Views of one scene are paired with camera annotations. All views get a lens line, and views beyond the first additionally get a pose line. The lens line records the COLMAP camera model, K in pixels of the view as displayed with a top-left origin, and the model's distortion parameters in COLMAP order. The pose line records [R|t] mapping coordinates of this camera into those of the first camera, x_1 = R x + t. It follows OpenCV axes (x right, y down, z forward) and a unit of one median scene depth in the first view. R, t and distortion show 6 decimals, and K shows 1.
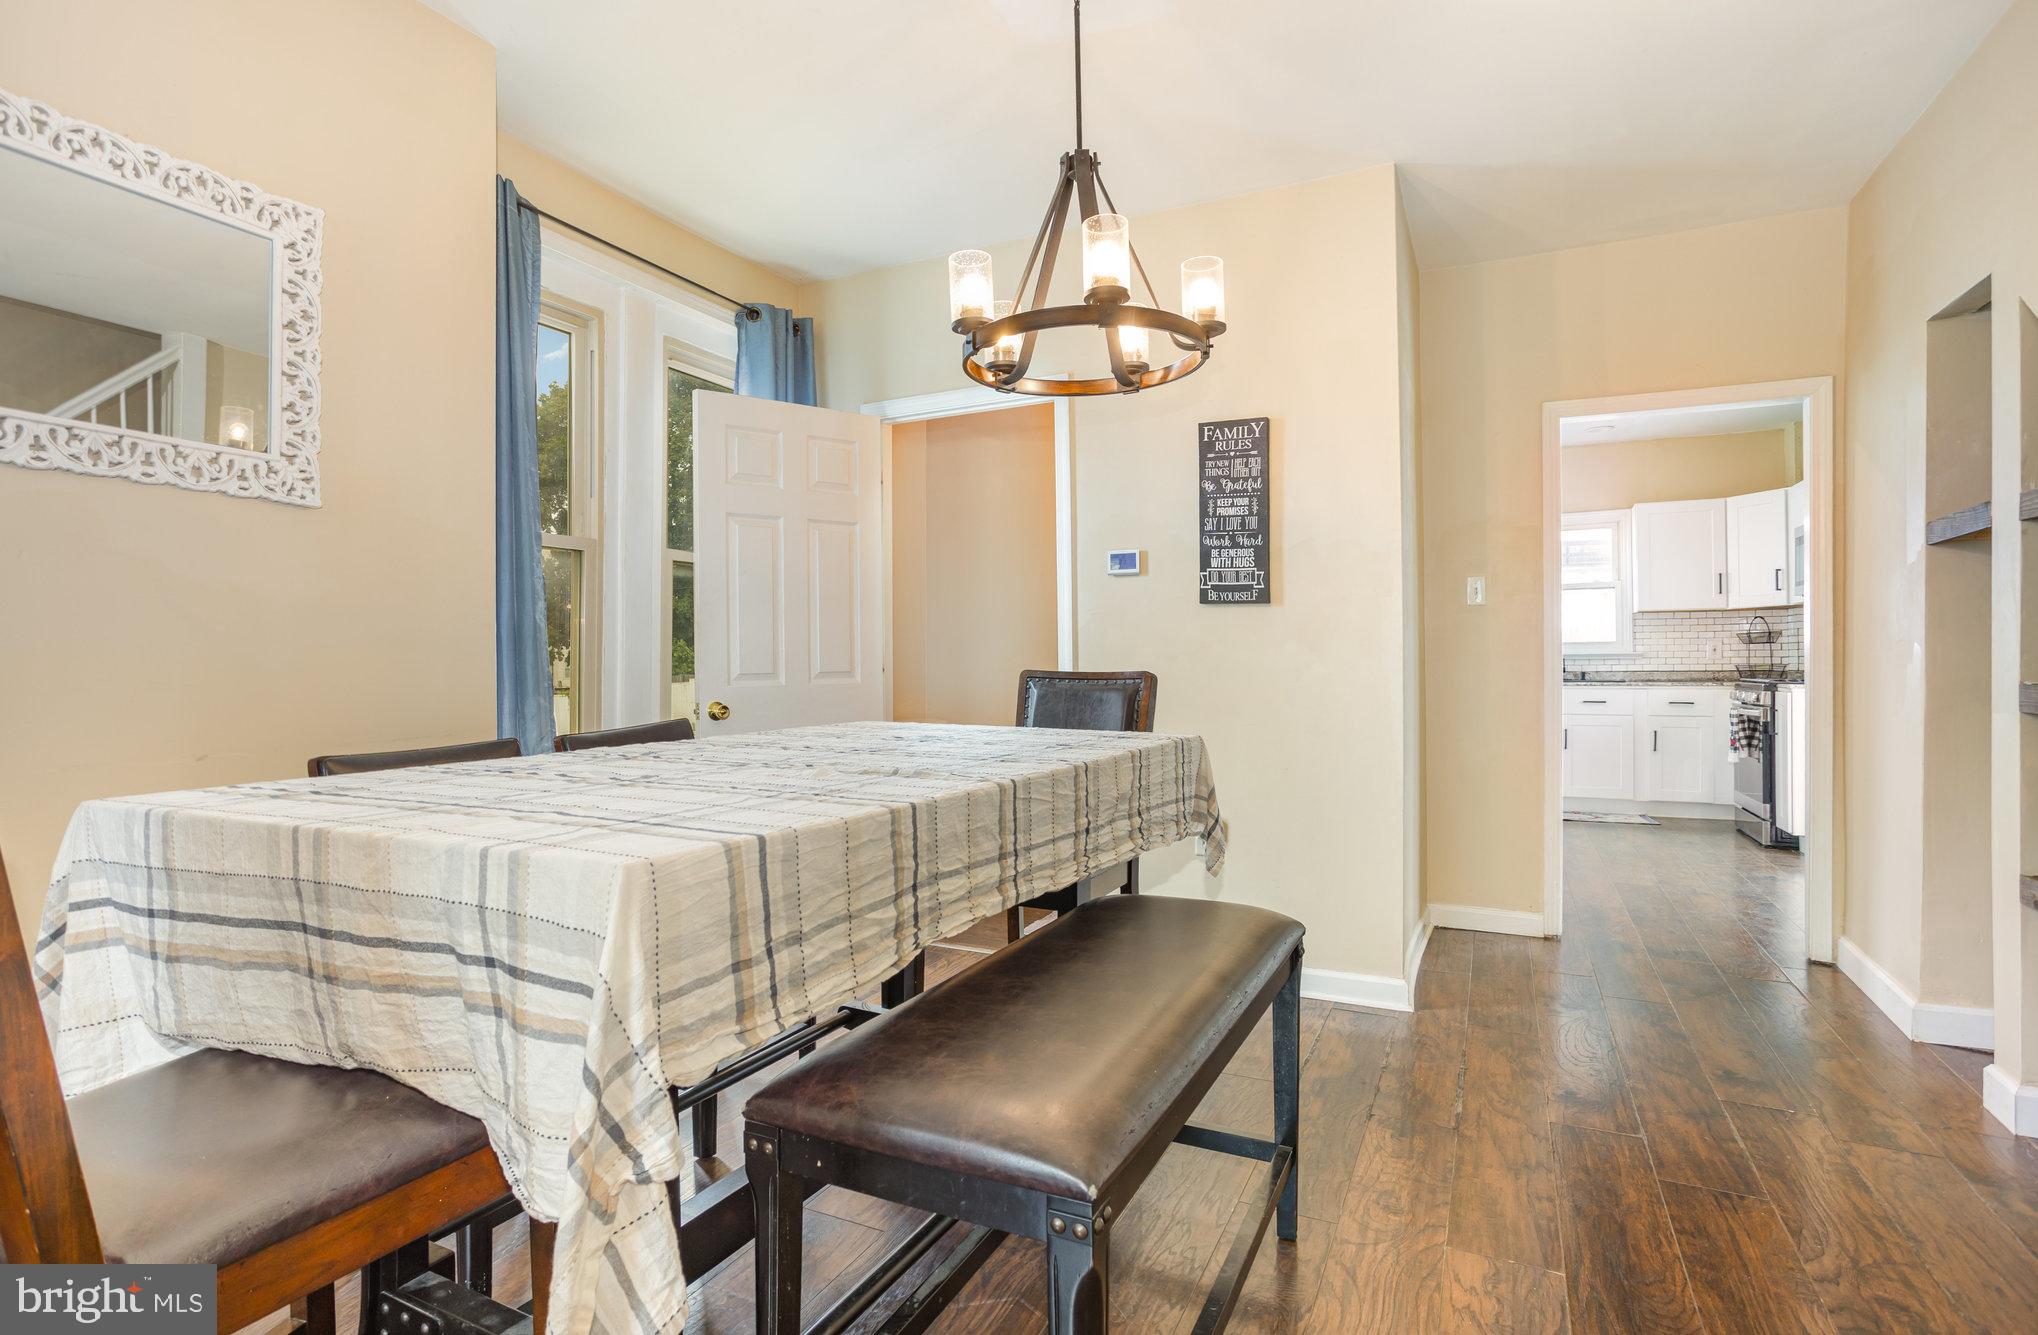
lens RADIAL K [[1052.1, 0, 1006.4], [0, 1052.1, 636.4], [0, 0, 1]] dist [-0.004205, 0.000345]
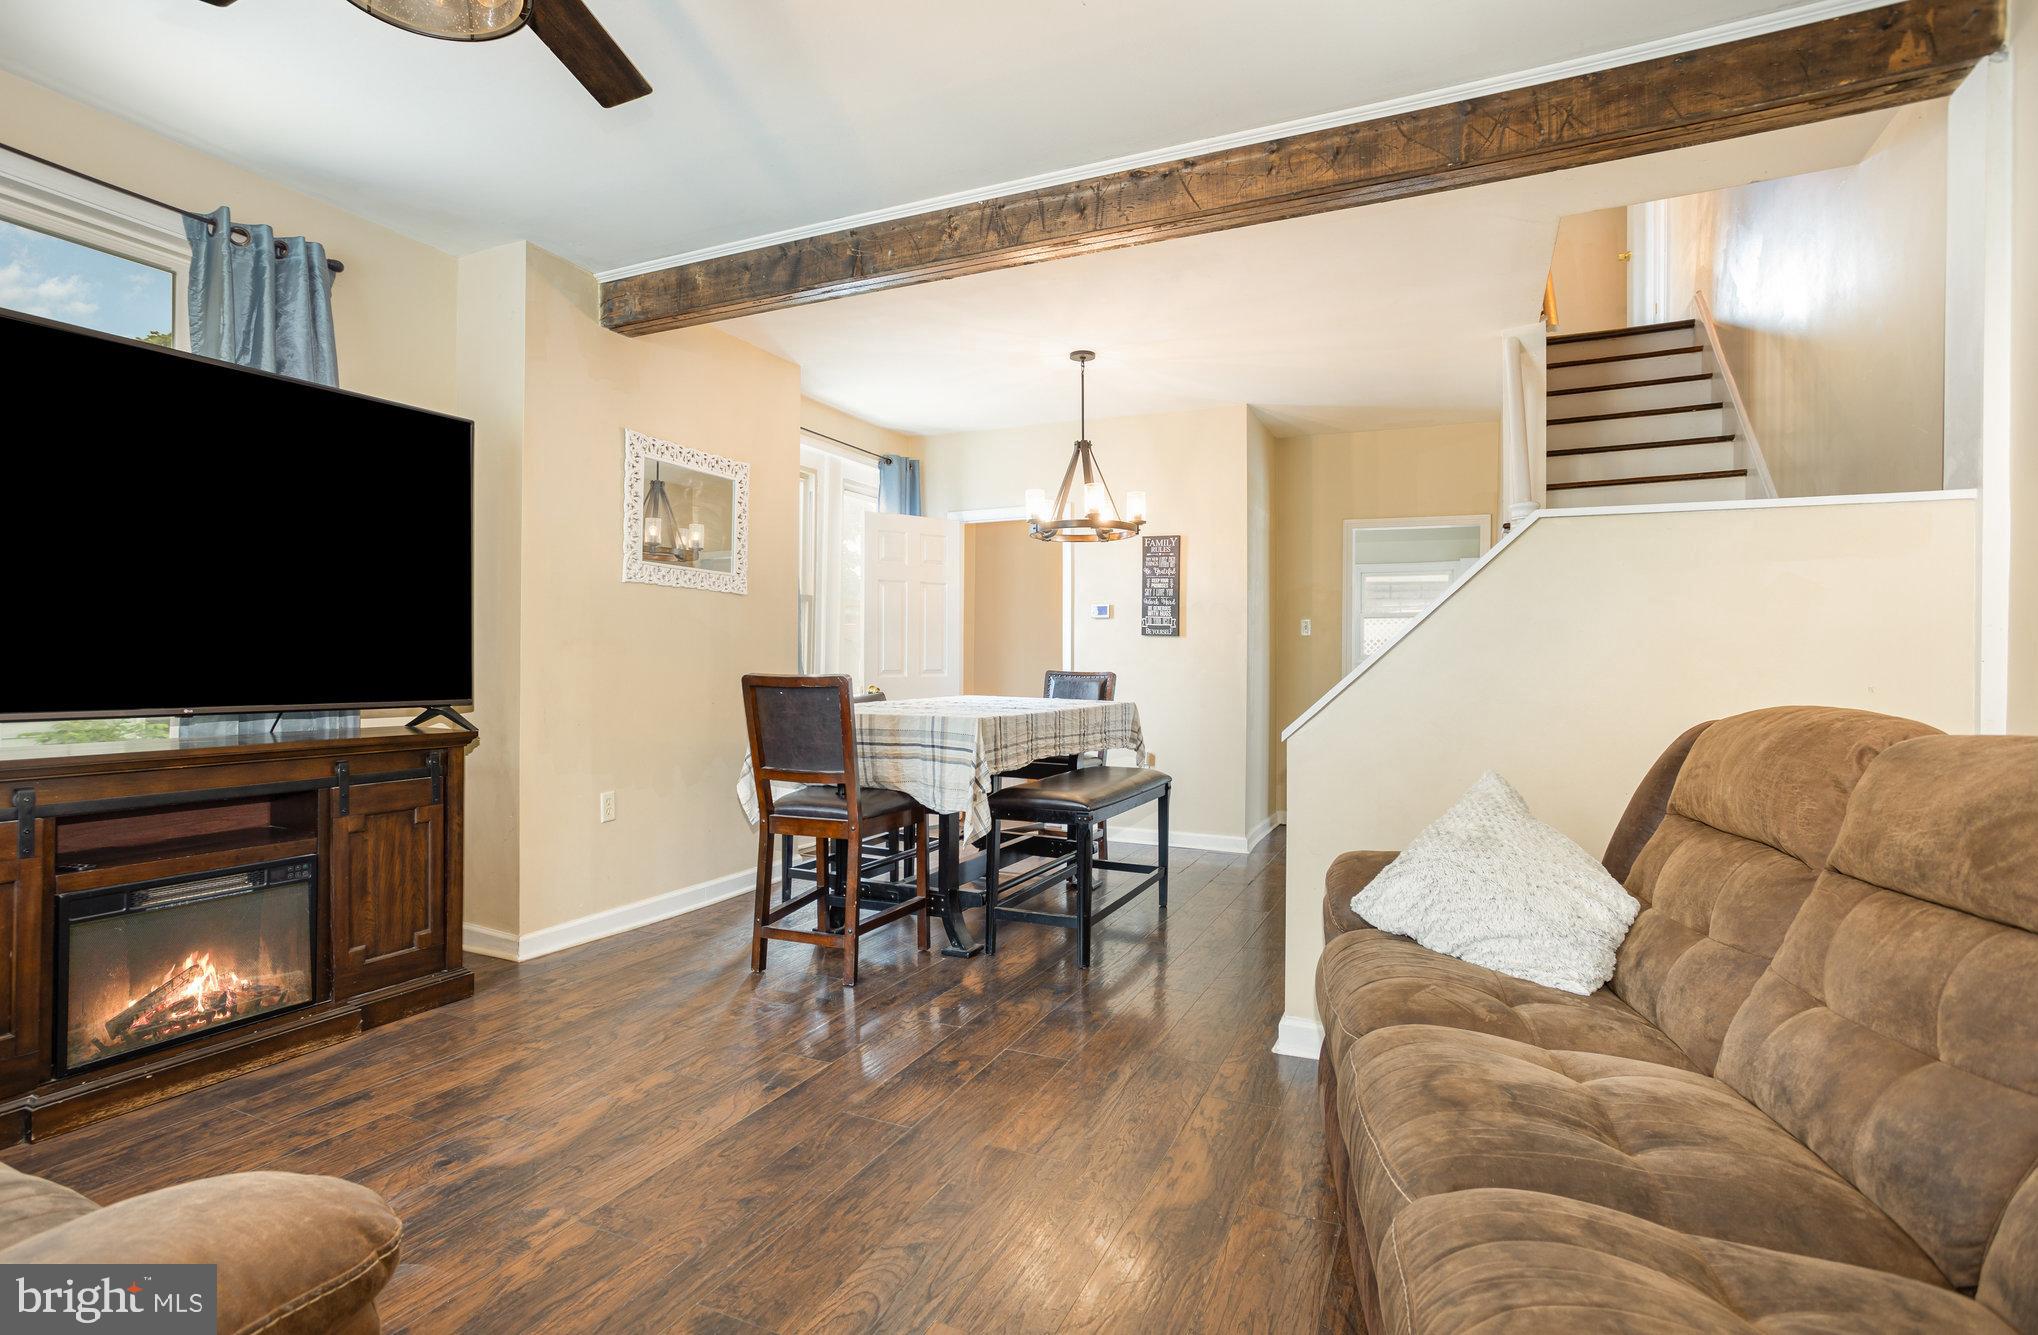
lens RADIAL K [[1004.2, 0, 978.5], [0, 1004.2, 663.5], [0, 0, 1]] dist [-0.001832, -0.000221]
pose [[0.999855, 0.014908, -0.008180, -0.092701], [-0.014661, 0.999457, 0.029525, -0.031976], [0.008616, -0.029401, 0.999531, -0.822266]]
